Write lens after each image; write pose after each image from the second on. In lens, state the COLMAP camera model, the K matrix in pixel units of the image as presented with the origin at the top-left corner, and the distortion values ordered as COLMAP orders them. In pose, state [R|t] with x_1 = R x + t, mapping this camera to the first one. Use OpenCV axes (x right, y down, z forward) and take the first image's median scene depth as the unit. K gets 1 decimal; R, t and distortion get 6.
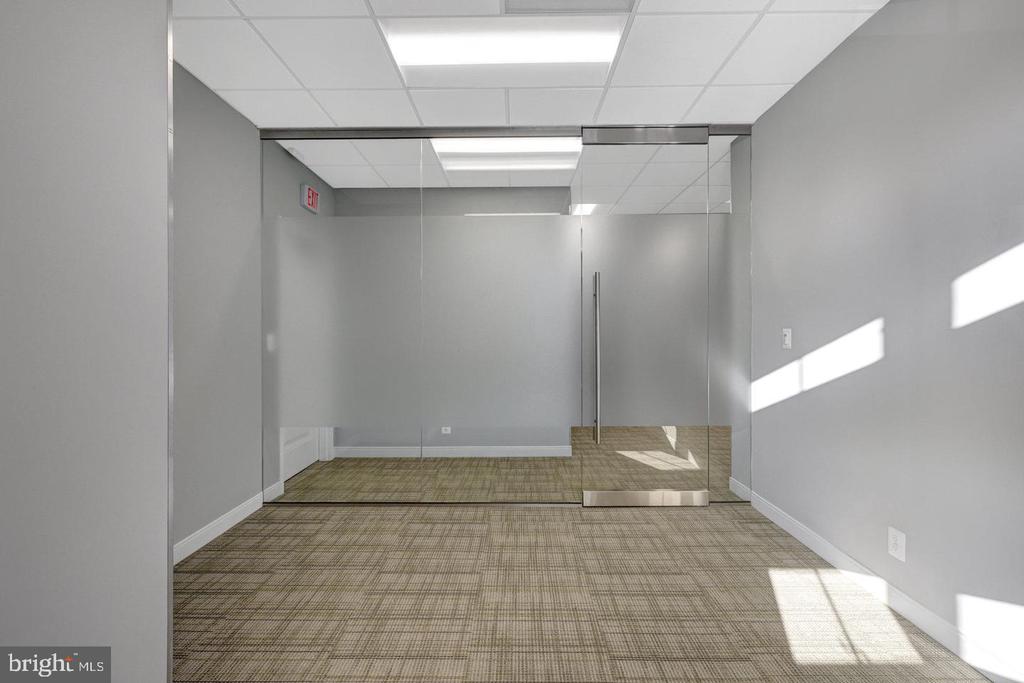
lens RADIAL K [[431.7, 0, 519.9], [0, 431.7, 337.7], [0, 0, 1]] dist [-0.006136, -0.000326]
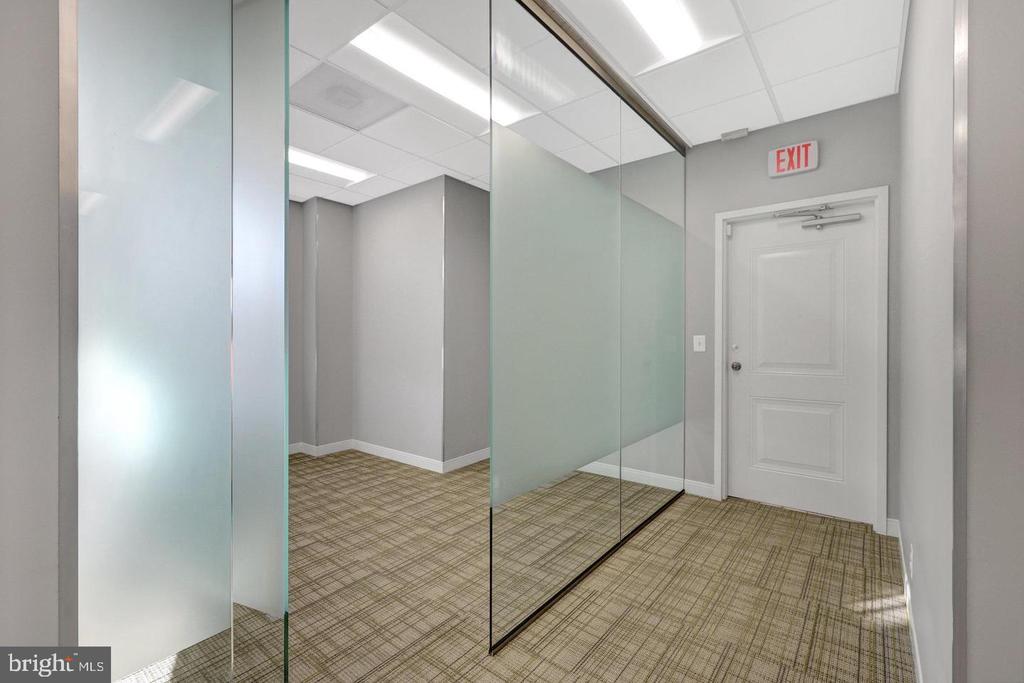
lens RADIAL K [[451.7, 0, 515.2], [0, 451.7, 342.7], [0, 0, 1]] dist [-0.005766, -0.001734]
pose [[-0.618696, 0.017735, -0.785430, 0.573055], [0.006639, 0.999828, 0.017346, -0.013060], [0.785602, 0.005517, -0.618707, 1.398464]]
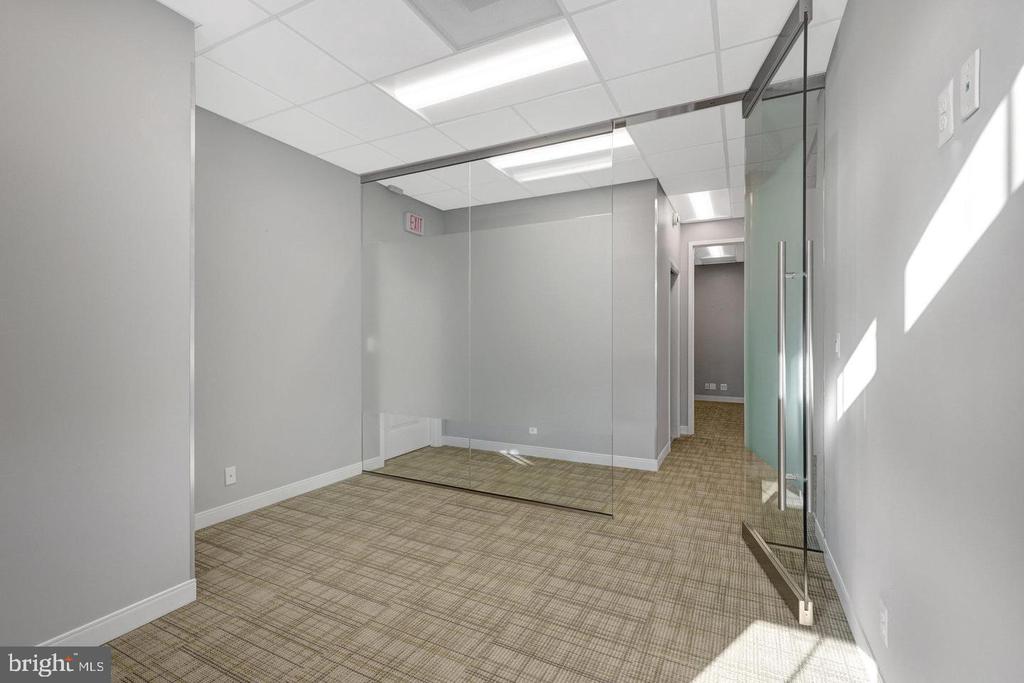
lens RADIAL K [[451.7, 0, 520.9], [0, 451.7, 339.7], [0, 0, 1]] dist [-0.005766, -0.001734]
pose [[0.899049, 0.006270, -0.437803, 0.402214], [-0.009441, 0.999943, -0.005067, 0.002549], [0.437746, 0.008689, 0.899057, 0.013262]]
